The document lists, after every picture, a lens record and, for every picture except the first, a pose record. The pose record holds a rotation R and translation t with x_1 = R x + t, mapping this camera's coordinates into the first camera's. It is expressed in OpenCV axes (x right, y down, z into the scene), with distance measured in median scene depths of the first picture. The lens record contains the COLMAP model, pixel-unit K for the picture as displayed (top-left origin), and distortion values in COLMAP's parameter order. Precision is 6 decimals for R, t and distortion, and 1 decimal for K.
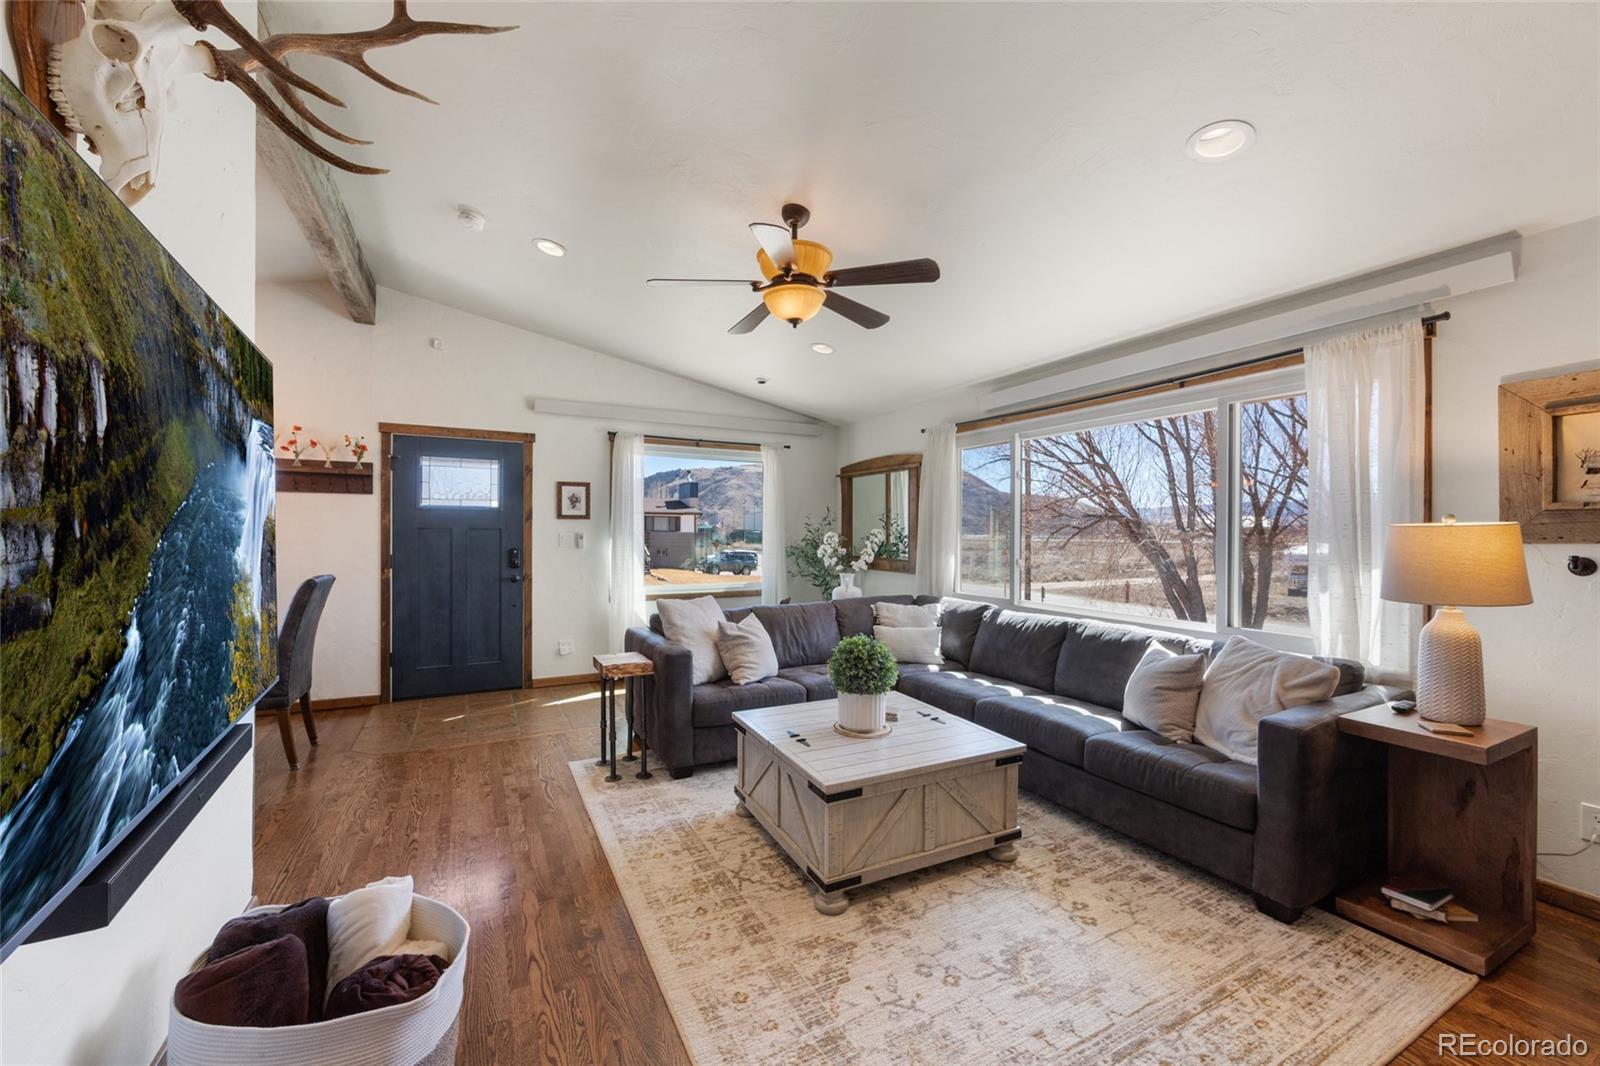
lens RADIAL K [[633.1, 0, 797.6], [0, 633.1, 529.0], [0, 0, 1]] dist [-0.002164, -0.000601]
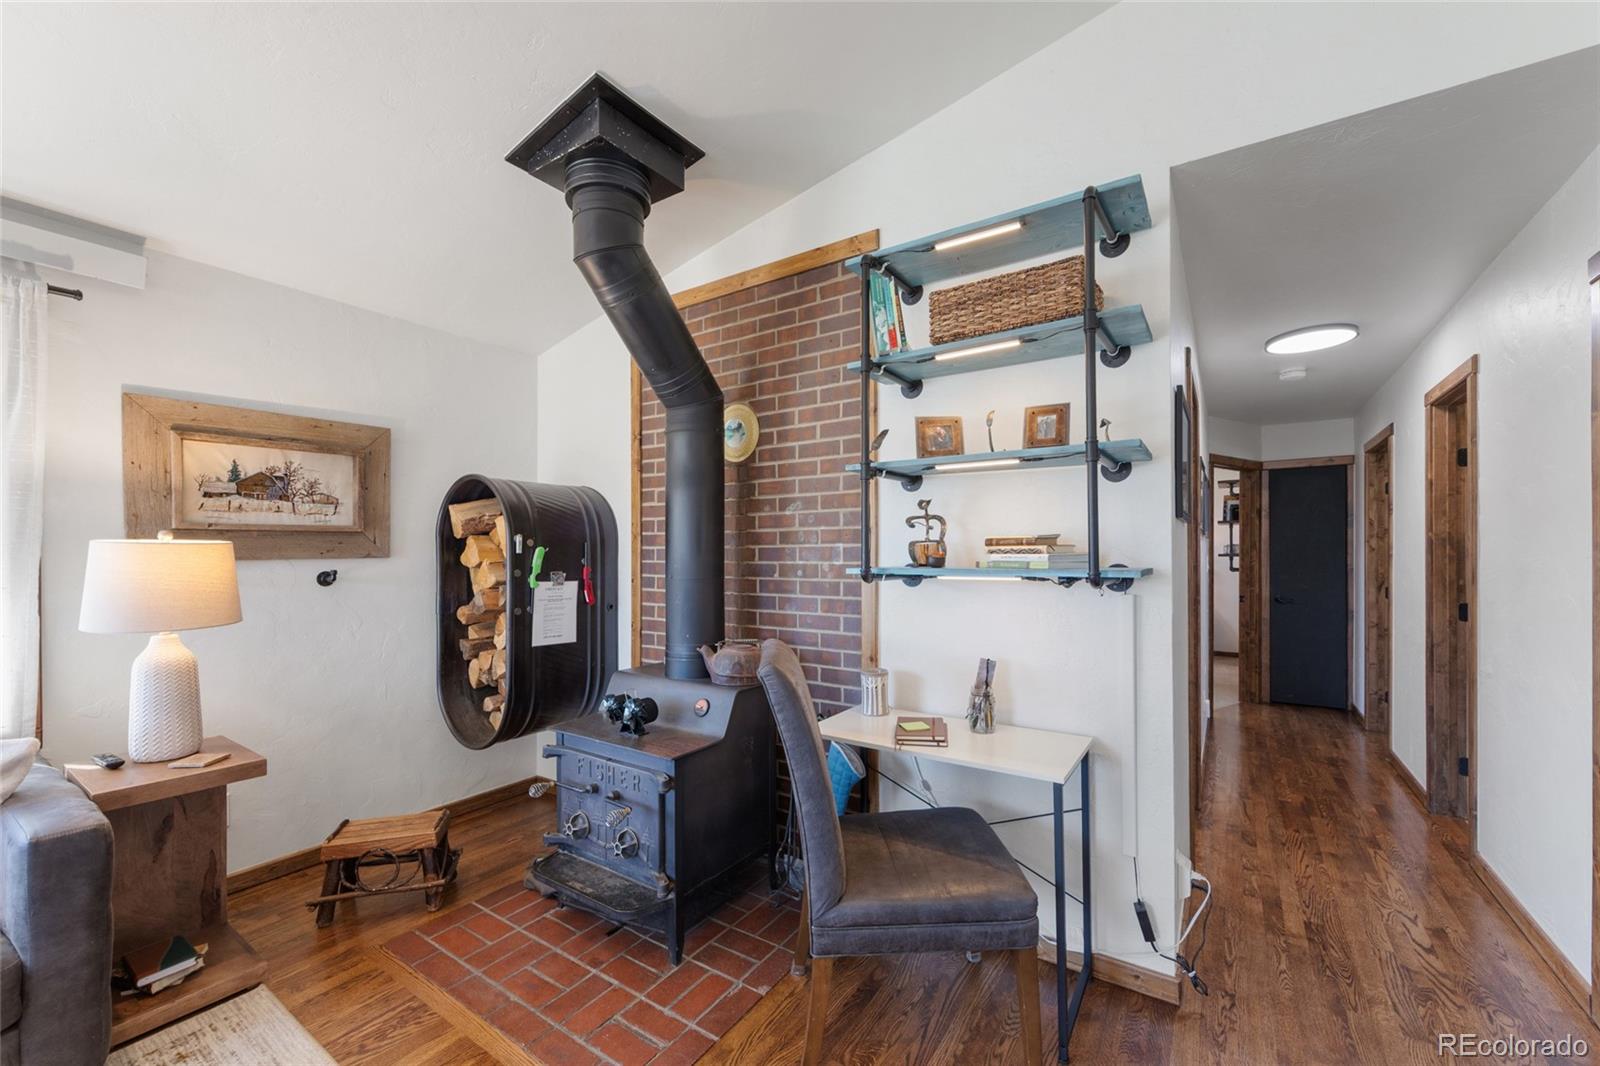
lens RADIAL K [[633.1, 0, 807.3], [0, 633.1, 551.4], [0, 0, 1]] dist [-0.002164, -0.000601]
pose [[-0.483409, -0.002321, 0.875392, -0.172498], [-0.008093, 0.999966, -0.001818, 0.000176], [-0.875357, -0.007964, -0.483411, 0.503577]]
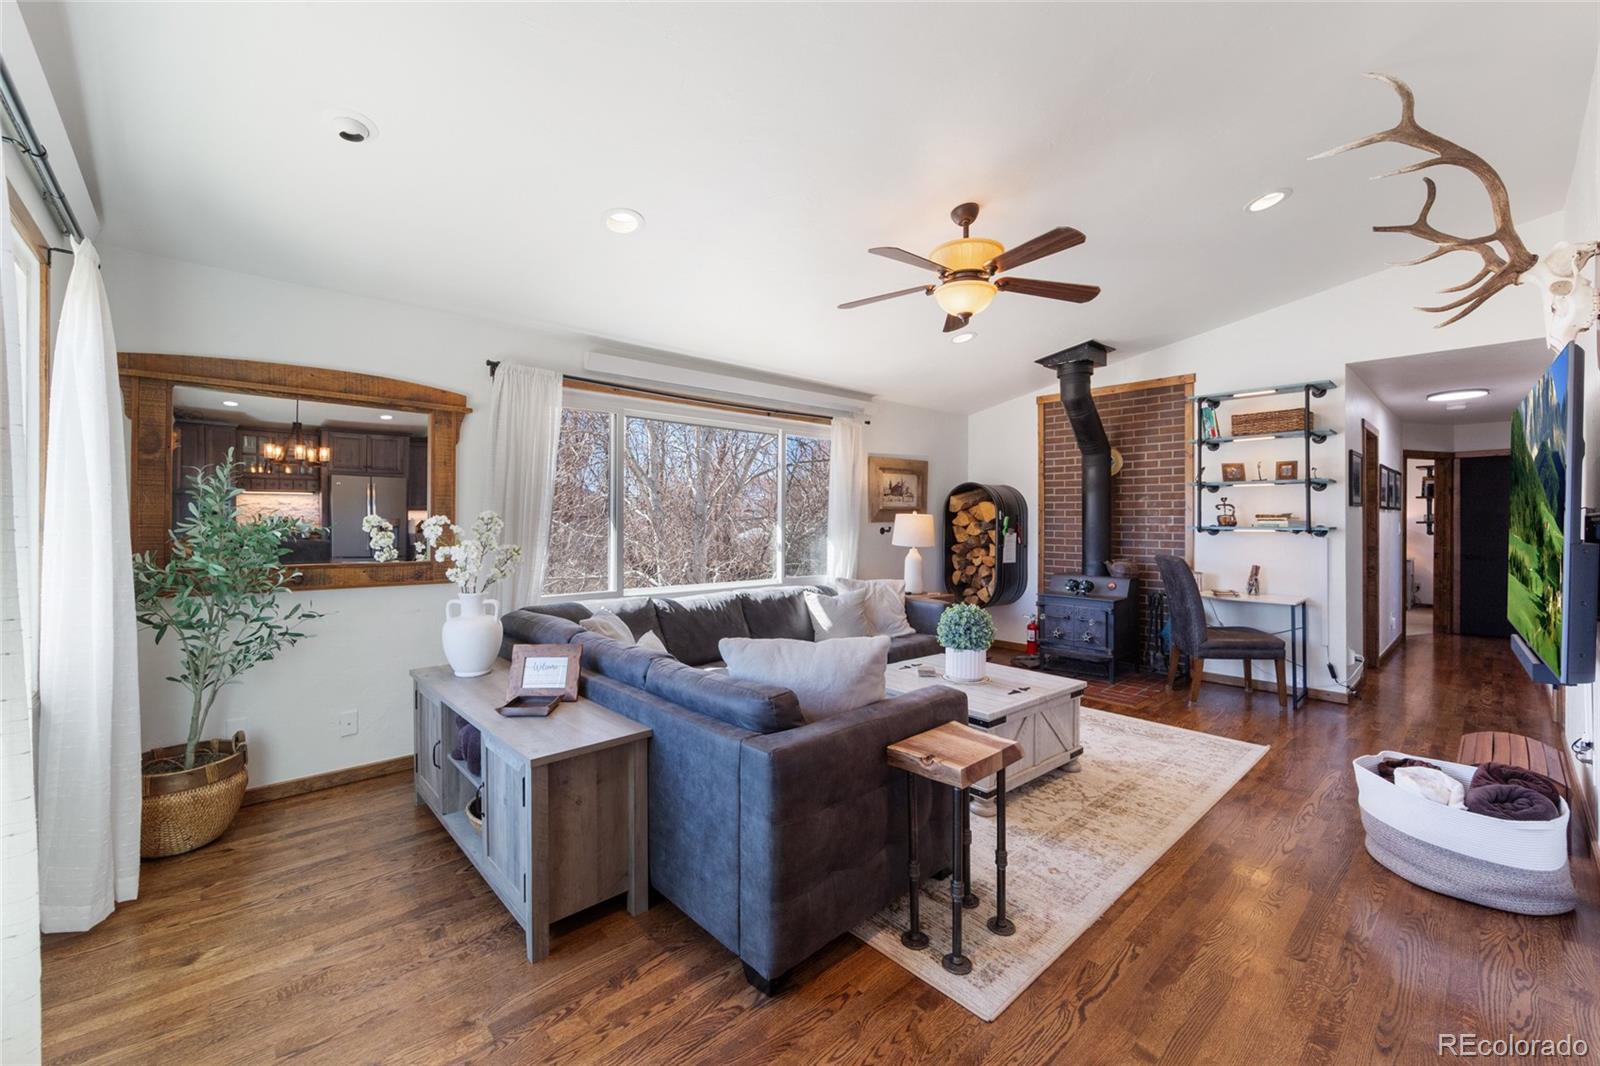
lens RADIAL K [[633.1, 0, 798.9], [0, 633.1, 516.9], [0, 0, 1]] dist [-0.002164, -0.000601]
pose [[-0.253208, -0.004376, 0.967402, -1.024568], [-0.012048, 0.999926, 0.001369, 0.001775], [-0.967337, -0.011309, -0.253243, 1.663636]]
